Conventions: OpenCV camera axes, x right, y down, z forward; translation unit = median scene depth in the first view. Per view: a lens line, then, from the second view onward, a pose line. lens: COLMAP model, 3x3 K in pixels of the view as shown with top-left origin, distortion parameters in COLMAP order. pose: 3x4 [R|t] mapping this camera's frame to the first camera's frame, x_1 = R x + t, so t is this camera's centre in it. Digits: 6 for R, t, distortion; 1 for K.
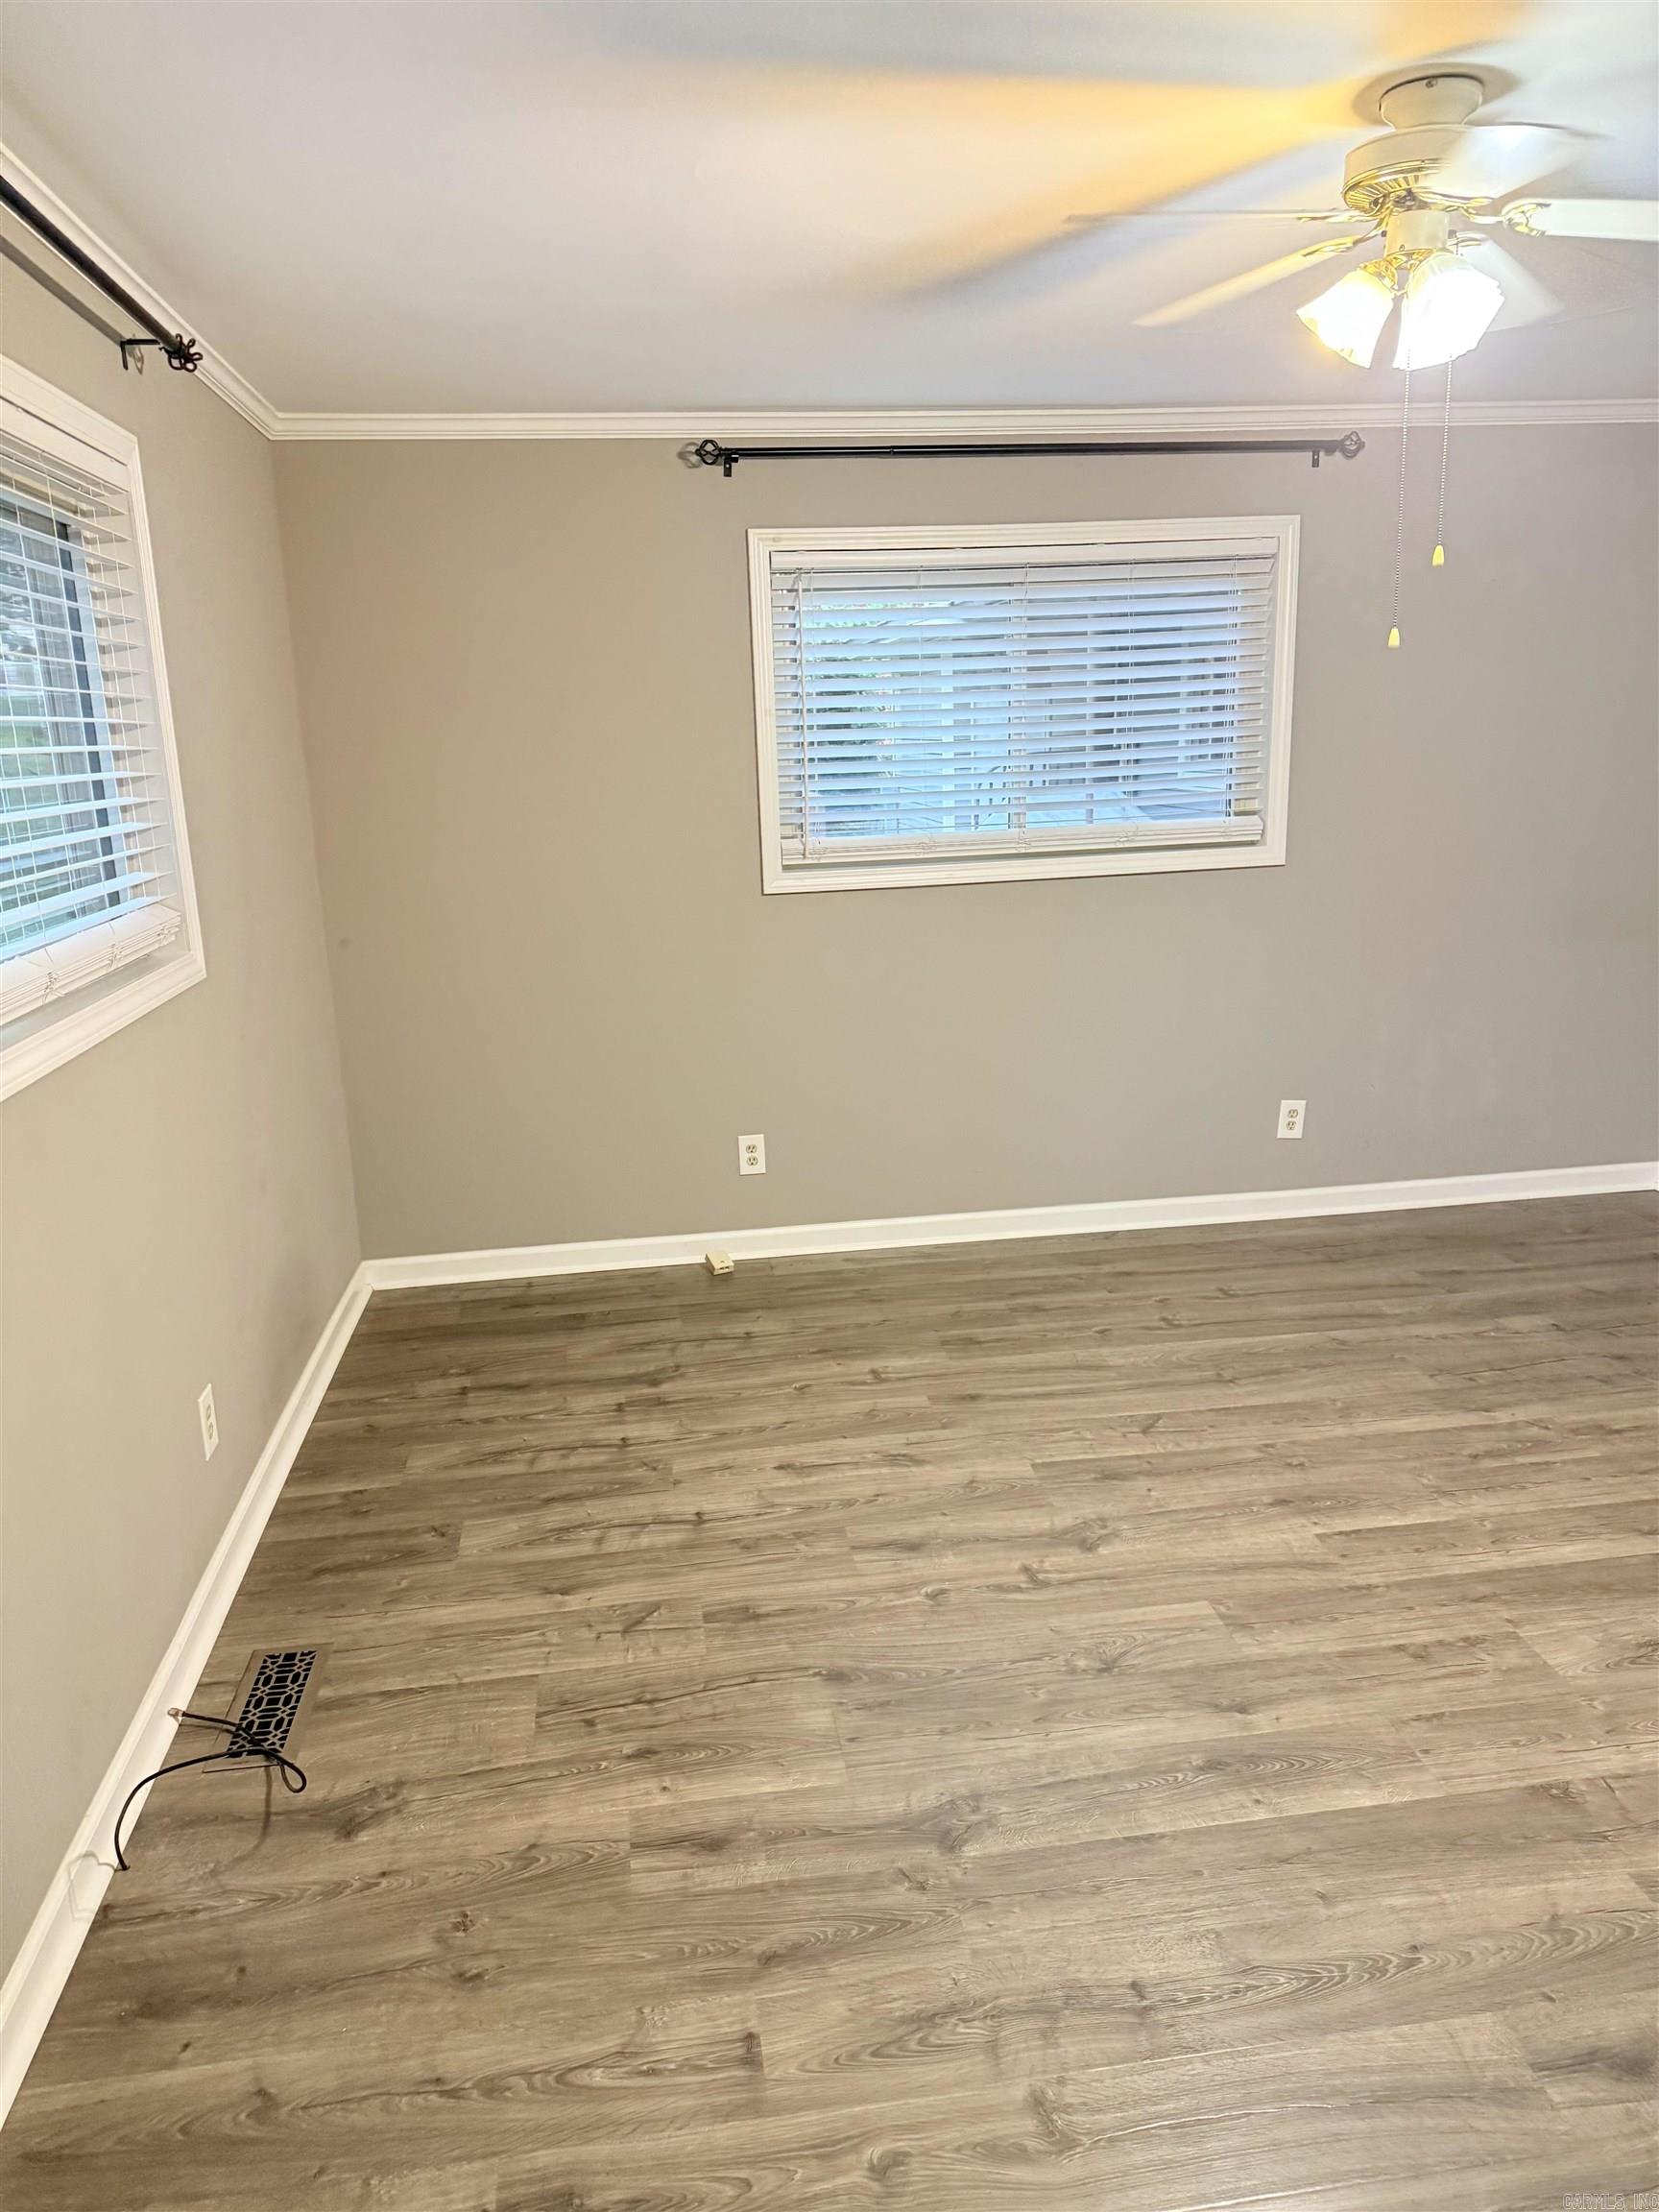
lens RADIAL K [[1572.5, 0, 829.1], [0, 1572.5, 1150.8], [0, 0, 1]] dist [-0.033358, -0.003626]
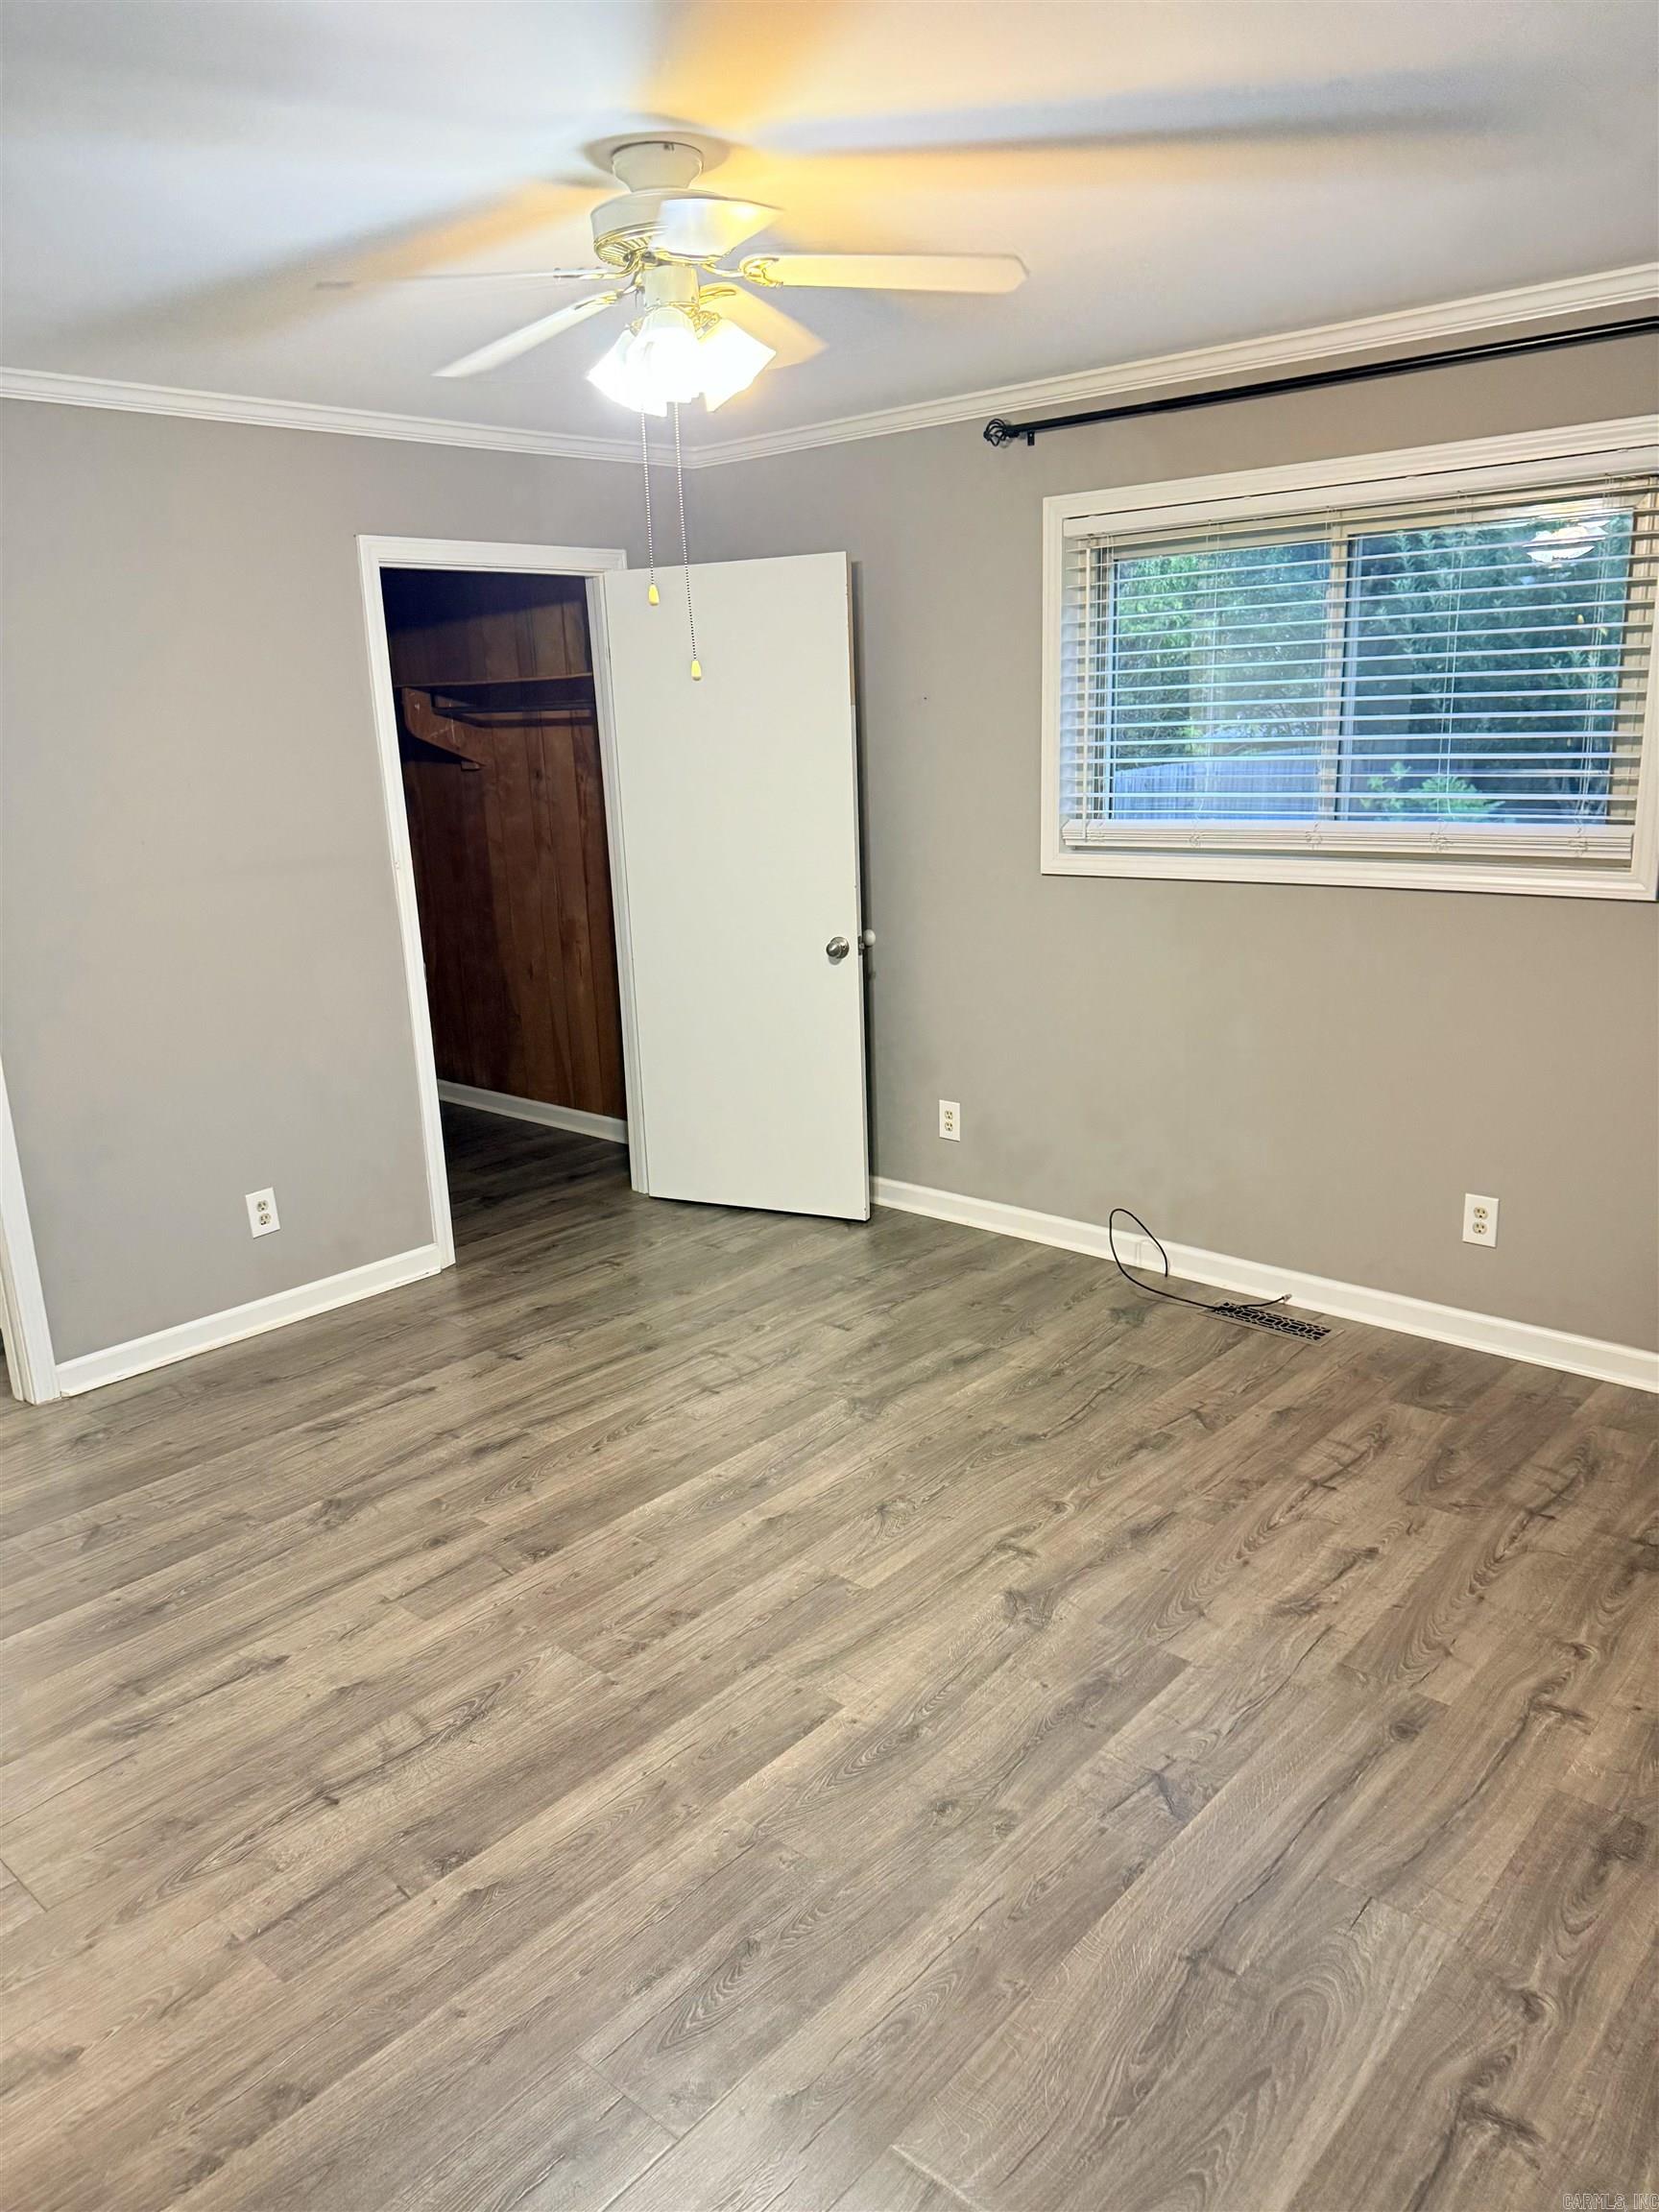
lens RADIAL K [[1572.8, 0, 817.5], [0, 1572.8, 1116.5], [0, 0, 1]] dist [0.133387, -0.157295]
pose [[-0.765541, 0.231686, -0.600224, 0.802753], [-0.102291, 0.877217, 0.469071, -0.470155], [0.635203, 0.420491, -0.647846, 1.475022]]
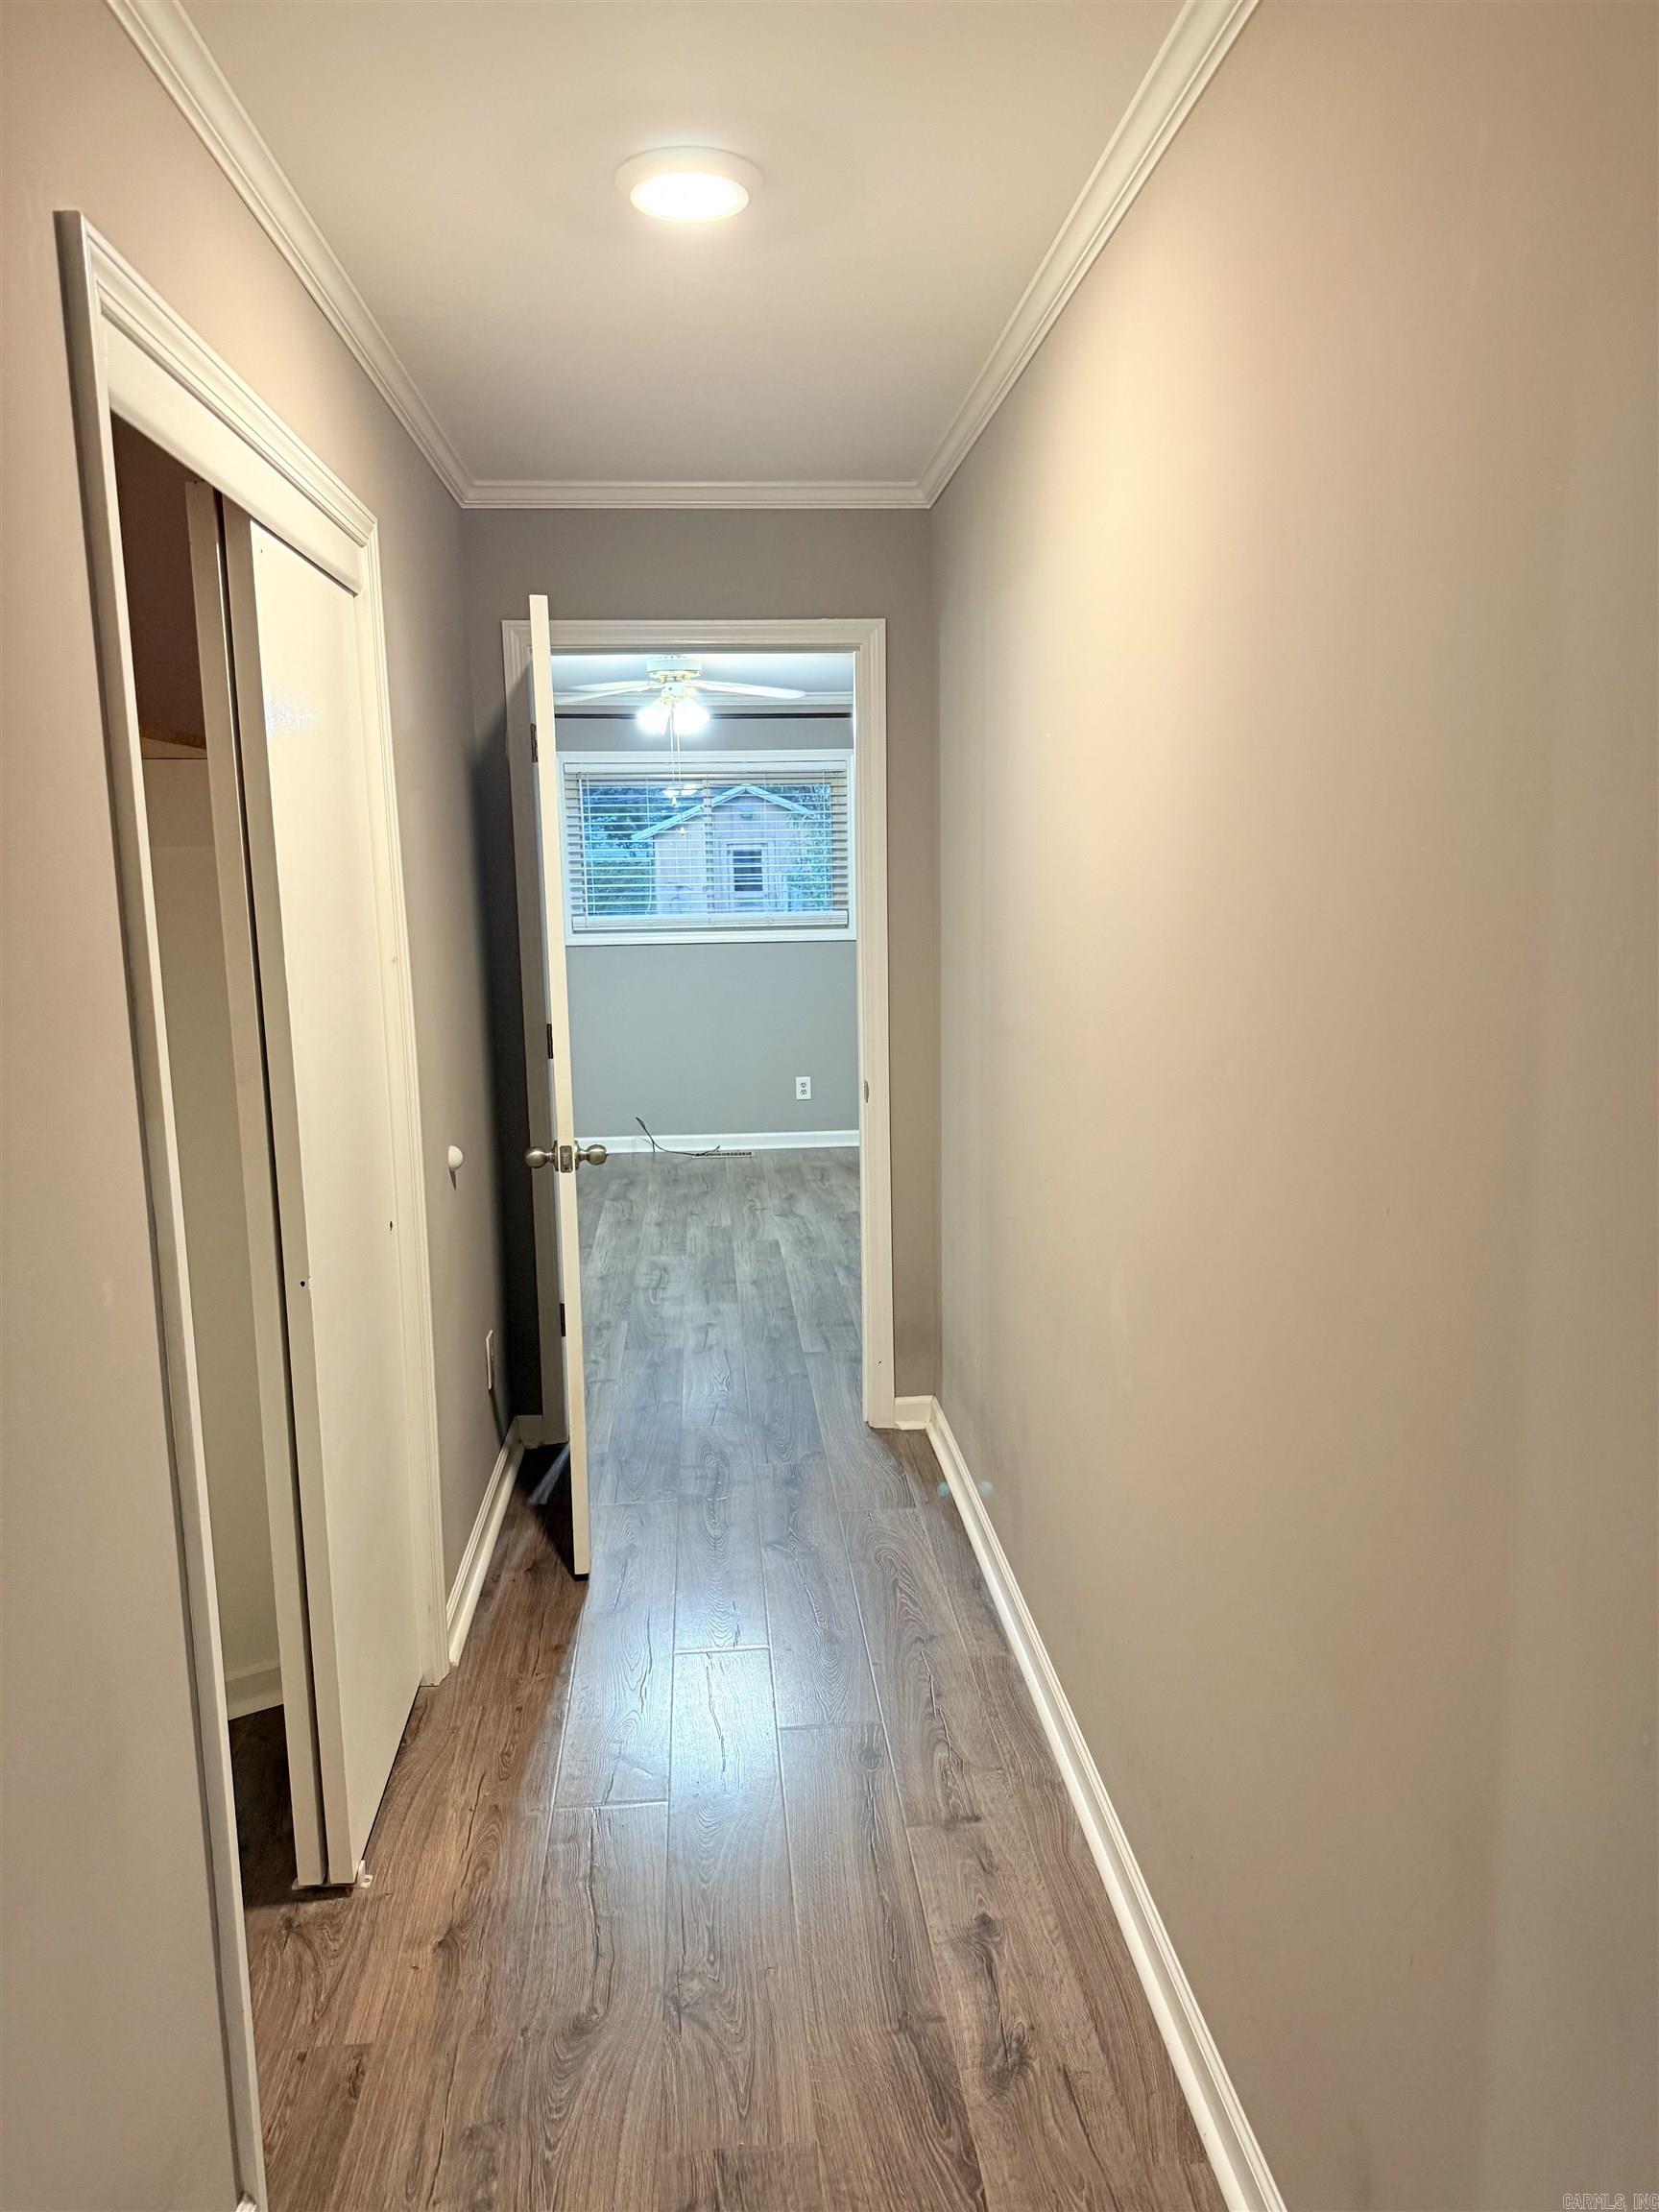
lens RADIAL K [[1572.8, 0, 817.5], [0, 1572.8, 1116.5], [0, 0, 1]] dist [0.133387, -0.157295]
pose [[-0.060883, 0.200140, -0.977874, 2.476281], [-0.241339, 0.947671, 0.208985, -0.394796], [0.968529, 0.248723, -0.009395, 1.064582]]
